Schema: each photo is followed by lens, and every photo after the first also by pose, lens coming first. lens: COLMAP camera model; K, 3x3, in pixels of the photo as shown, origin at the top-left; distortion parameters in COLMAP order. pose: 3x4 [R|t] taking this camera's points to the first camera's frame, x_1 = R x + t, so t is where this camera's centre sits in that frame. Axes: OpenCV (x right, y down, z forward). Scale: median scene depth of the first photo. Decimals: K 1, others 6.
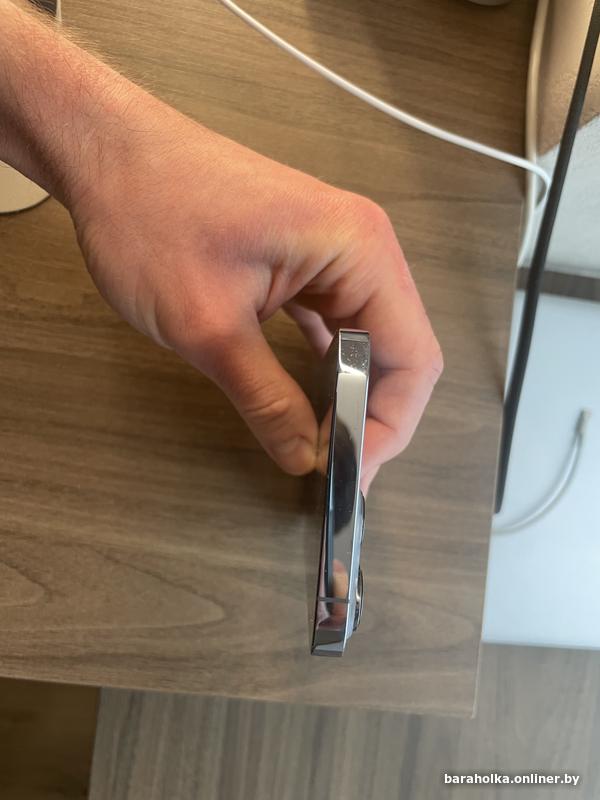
lens RADIAL K [[597.2, 0, 300.0], [0, 597.2, 400.0], [0, 0, 1]] dist [0.059619, -0.105400]
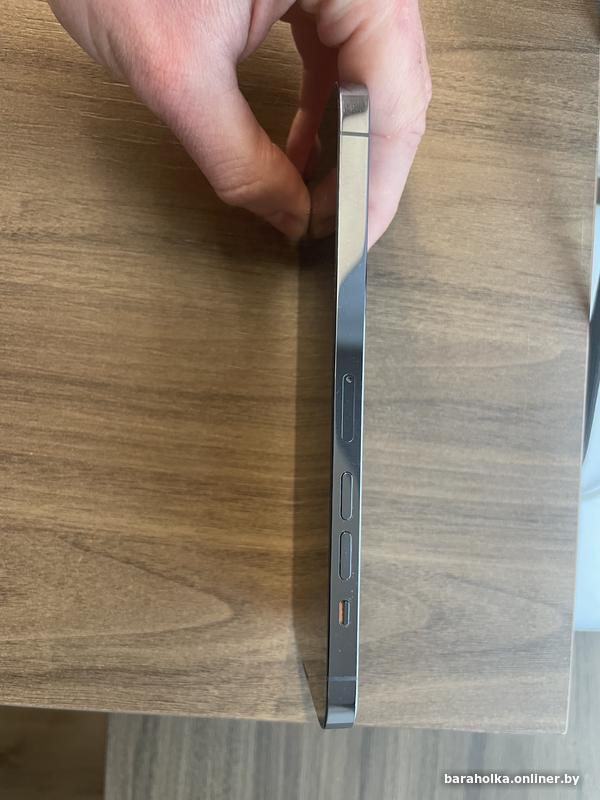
lens RADIAL K [[597.2, 0, 300.0], [0, 597.2, 400.0], [0, 0, 1]] dist [0.059619, -0.105400]
pose [[0.996968, -0.053652, -0.056365, 0.018628], [0.054762, 0.998331, 0.018334, 0.077840], [0.055288, -0.021366, 0.998242, 0.248624]]
